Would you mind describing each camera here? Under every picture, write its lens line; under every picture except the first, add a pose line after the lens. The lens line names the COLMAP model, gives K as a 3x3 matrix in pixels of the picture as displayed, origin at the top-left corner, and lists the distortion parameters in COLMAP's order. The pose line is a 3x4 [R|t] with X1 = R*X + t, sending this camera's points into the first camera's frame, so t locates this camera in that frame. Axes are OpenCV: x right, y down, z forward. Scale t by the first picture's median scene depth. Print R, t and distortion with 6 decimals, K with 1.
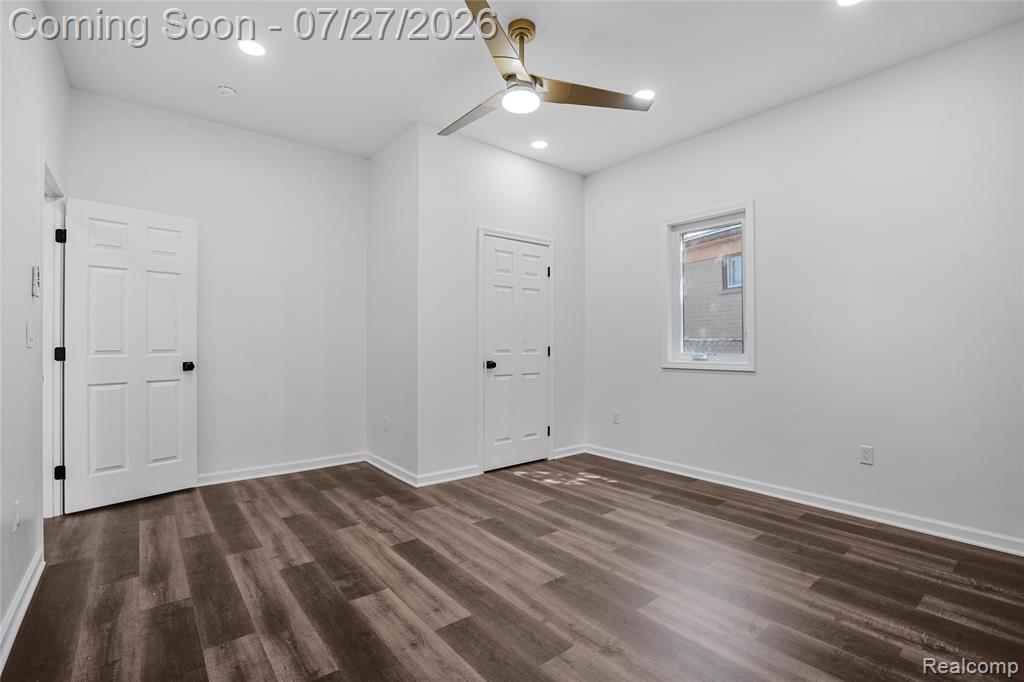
lens RADIAL K [[466.6, 0, 508.6], [0, 466.6, 340.3], [0, 0, 1]] dist [-0.005980, 0.000424]
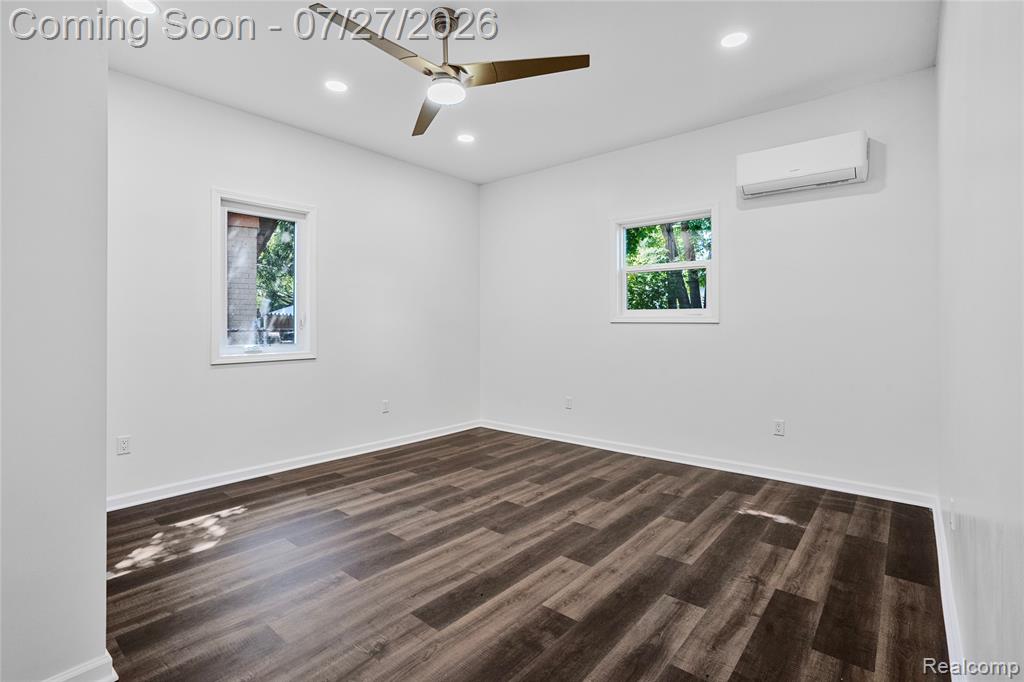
lens RADIAL K [[466.6, 0, 507.3], [0, 466.6, 337.5], [0, 0, 1]] dist [-0.005980, 0.000424]
pose [[-0.183652, -0.006026, 0.982973, -1.029381], [-0.007038, 0.999964, 0.004815, 0.007040], [-0.982966, -0.006034, -0.183688, 1.119922]]
